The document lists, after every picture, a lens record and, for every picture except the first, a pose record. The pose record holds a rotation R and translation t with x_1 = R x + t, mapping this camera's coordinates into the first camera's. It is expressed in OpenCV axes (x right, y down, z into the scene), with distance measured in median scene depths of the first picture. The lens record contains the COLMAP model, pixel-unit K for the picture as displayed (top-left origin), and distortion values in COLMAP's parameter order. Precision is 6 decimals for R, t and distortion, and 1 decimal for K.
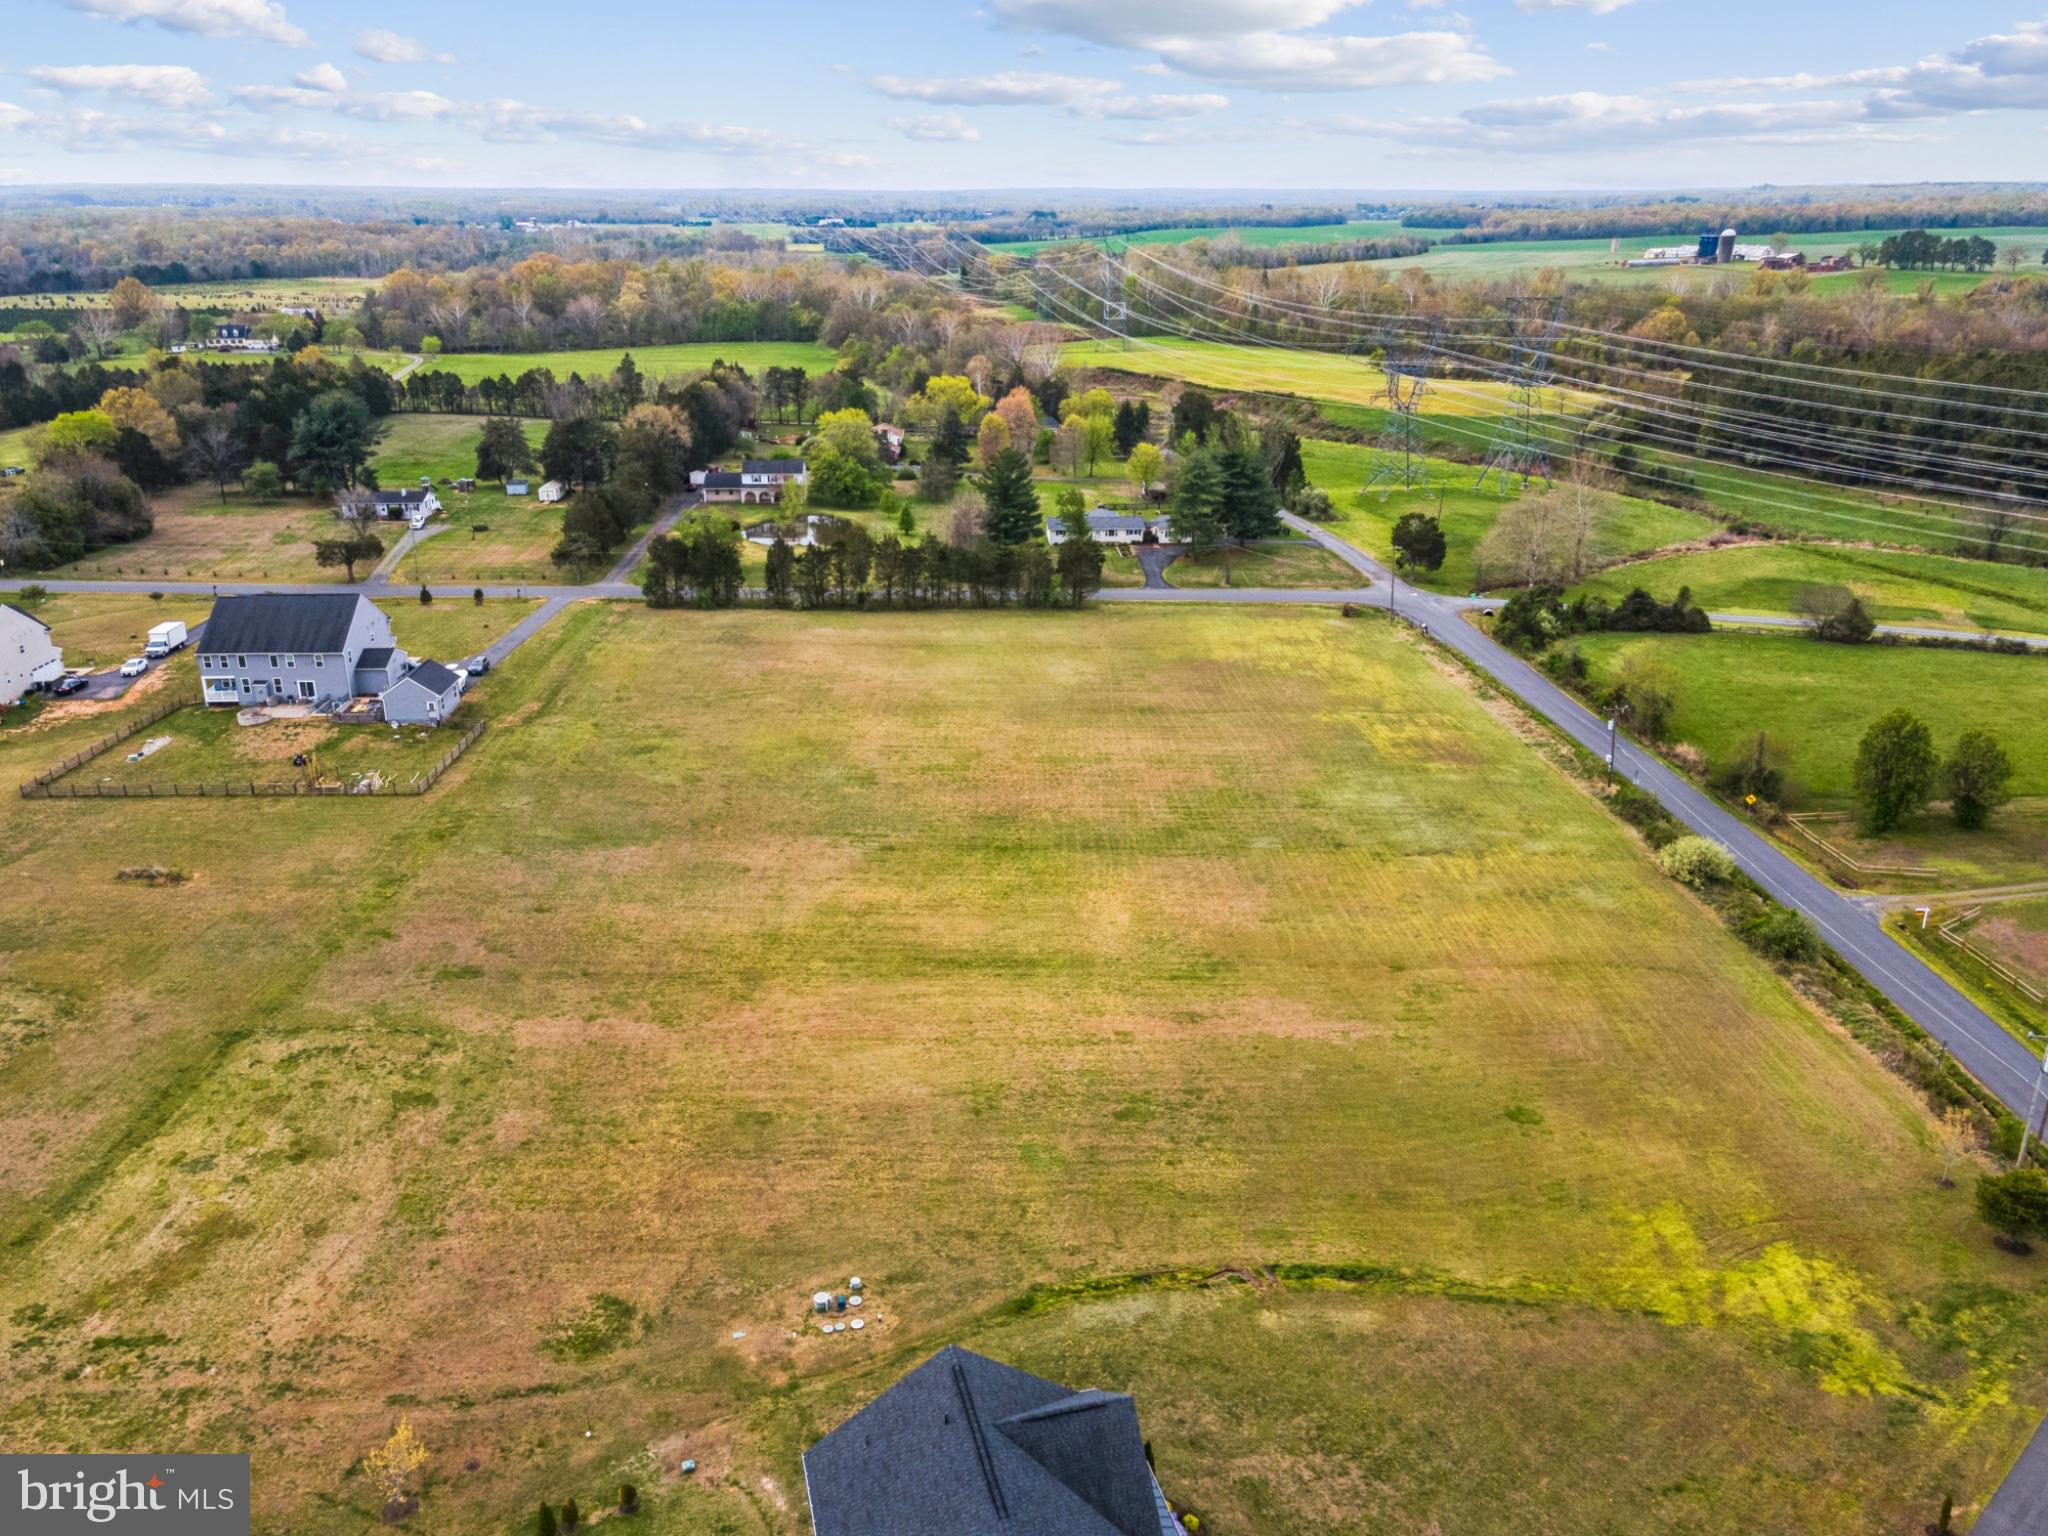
lens RADIAL K [[1557.0, 0, 1024.0], [0, 1557.0, 768.0], [0, 0, 1]] dist [0.031688, 0.001752]
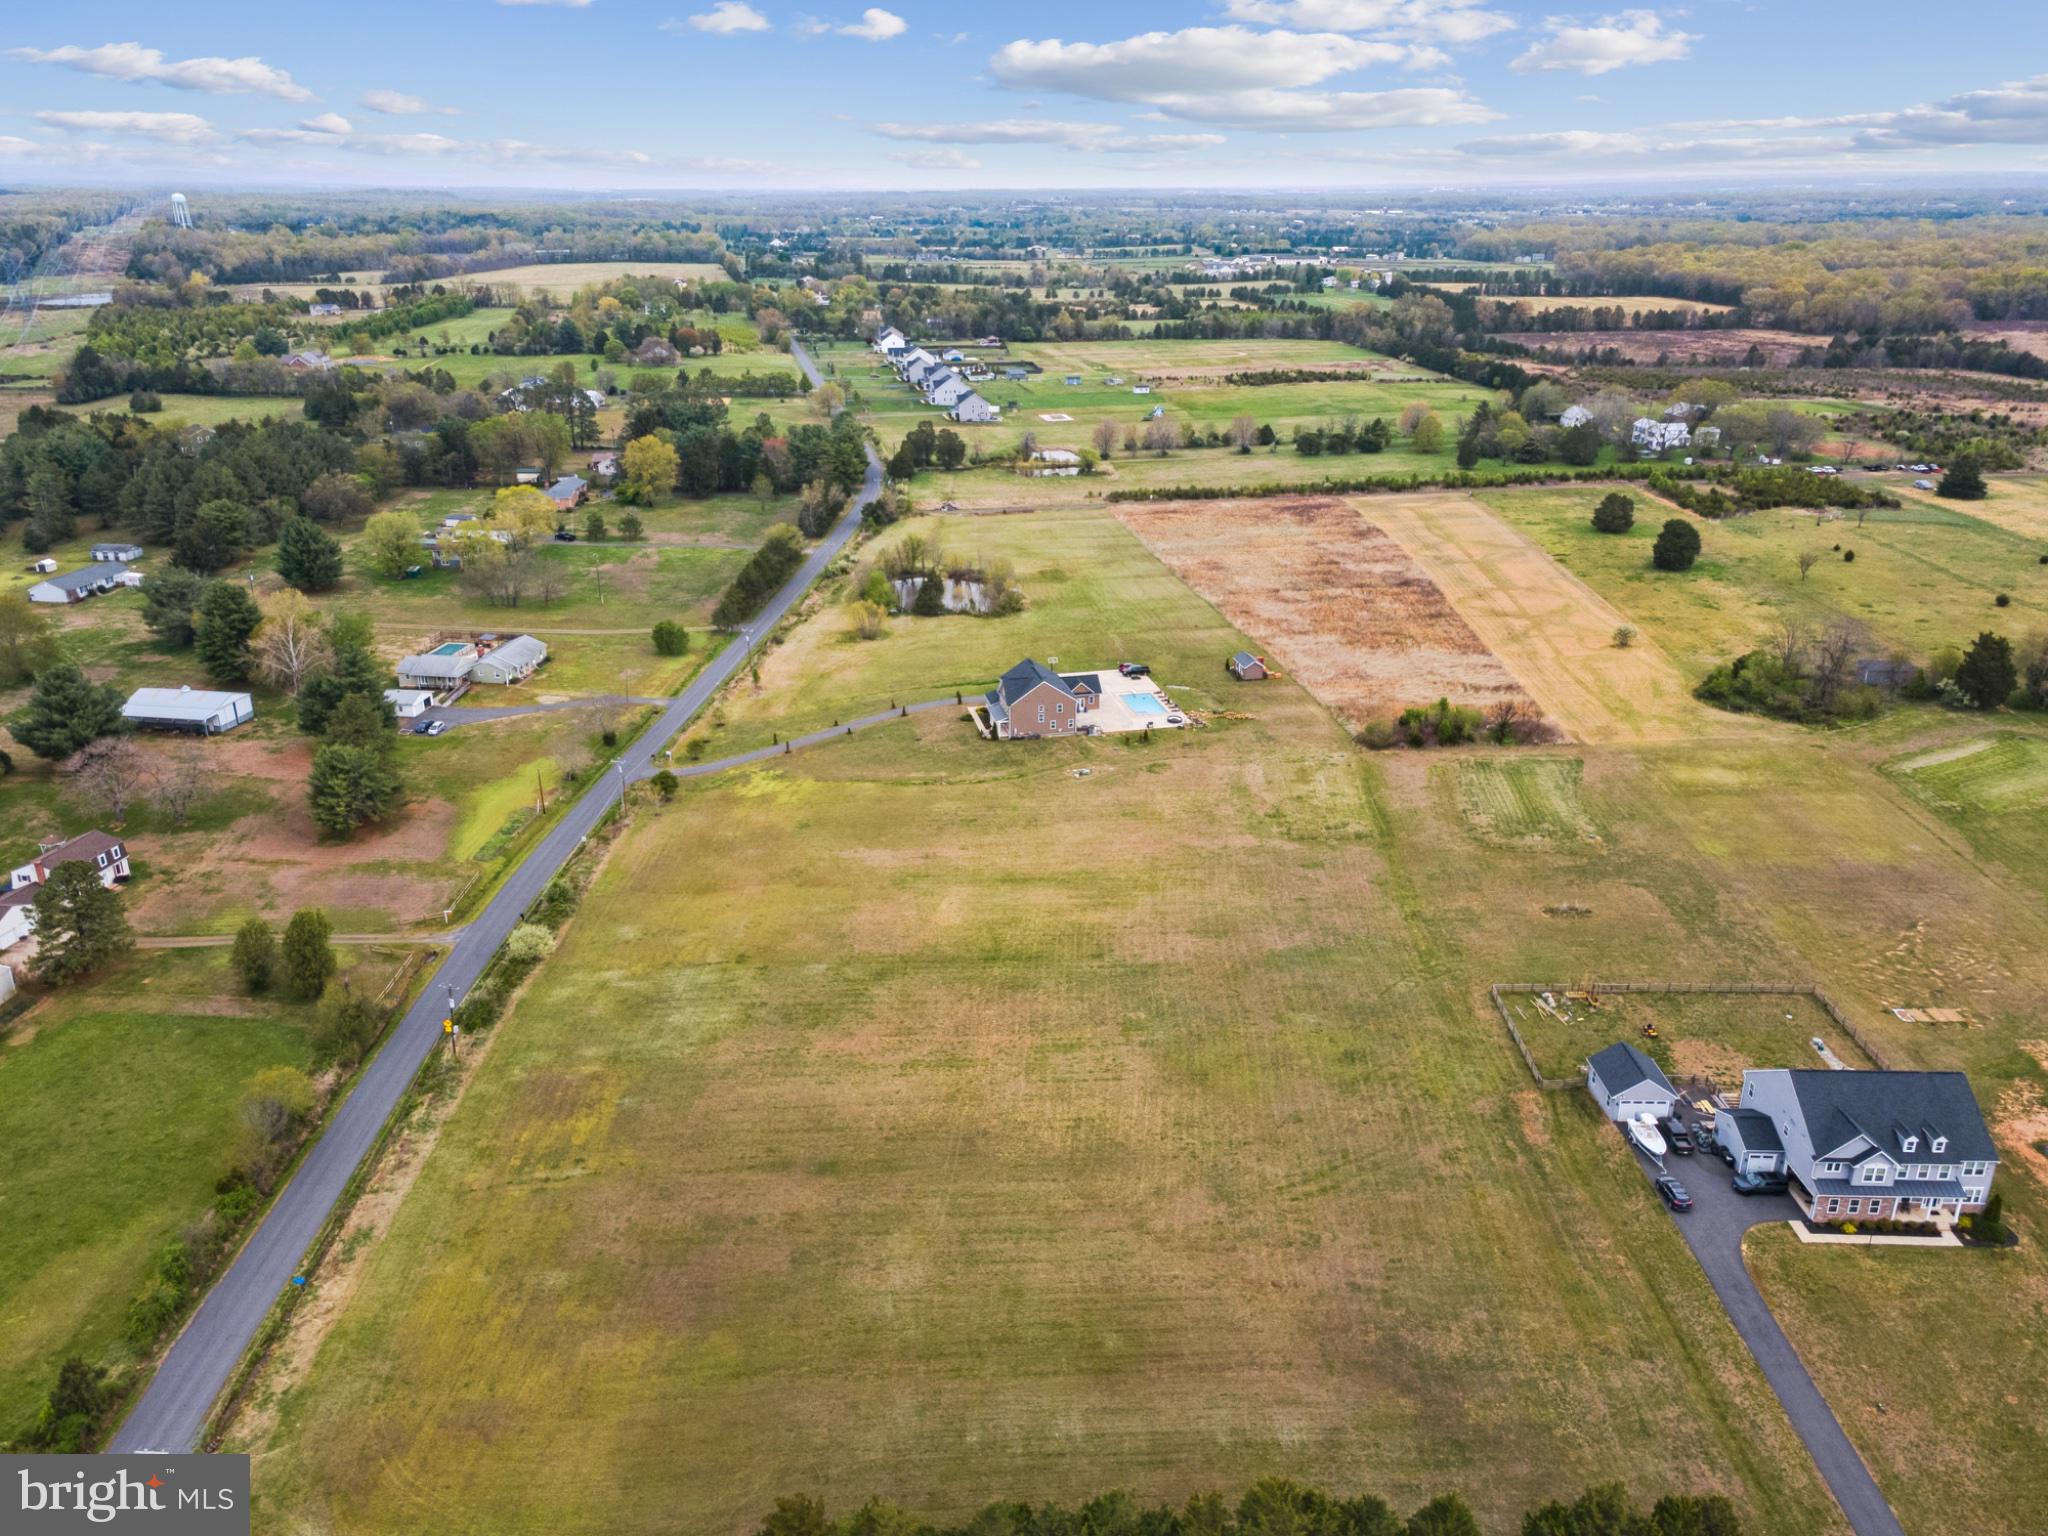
lens RADIAL K [[1314.8, 0, 1024.0], [0, 1314.8, 768.0], [0, 0, 1]] dist [-0.003005, -0.000339]
pose [[-0.998945, -0.009785, 0.044871, -0.086691], [0.023470, 0.731048, 0.681922, -1.022739], [-0.039476, 0.682256, -0.730047, 2.060931]]
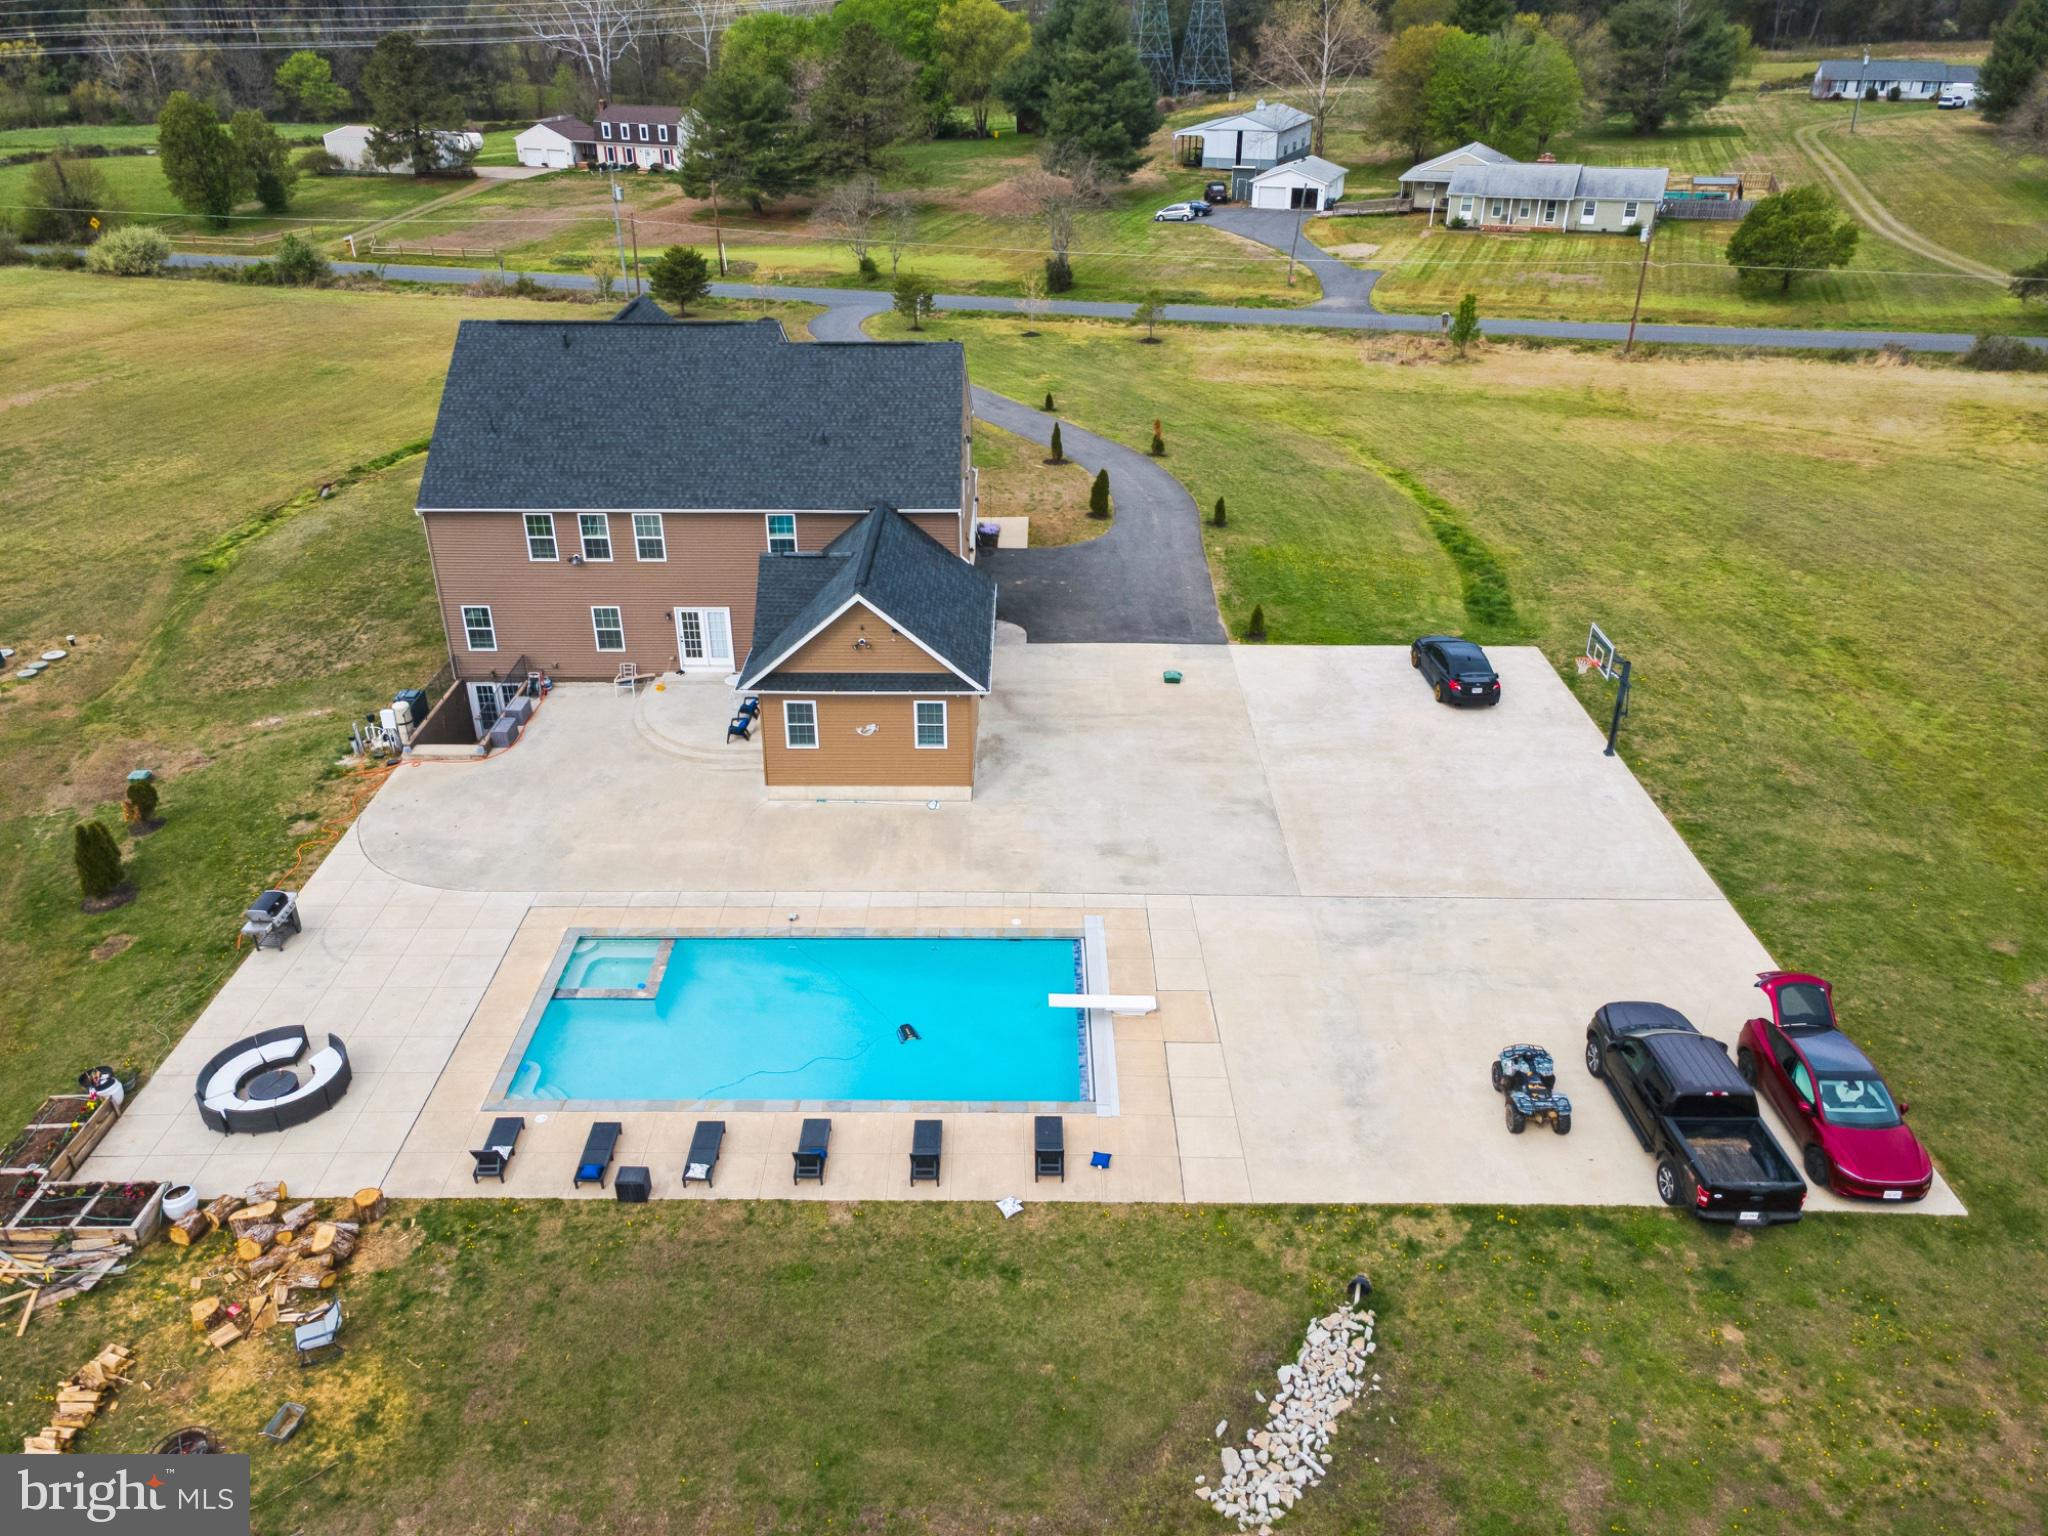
lens RADIAL K [[1470.3, 0, 1019.9], [0, 1470.3, 761.8], [0, 0, 1]] dist [0.020467, 0.041798]
pose [[0.258112, -0.456596, 0.851409, -0.390804], [0.351896, 0.865165, 0.357293, 0.220044], [-0.899748, 0.207386, 0.383984, 0.285429]]
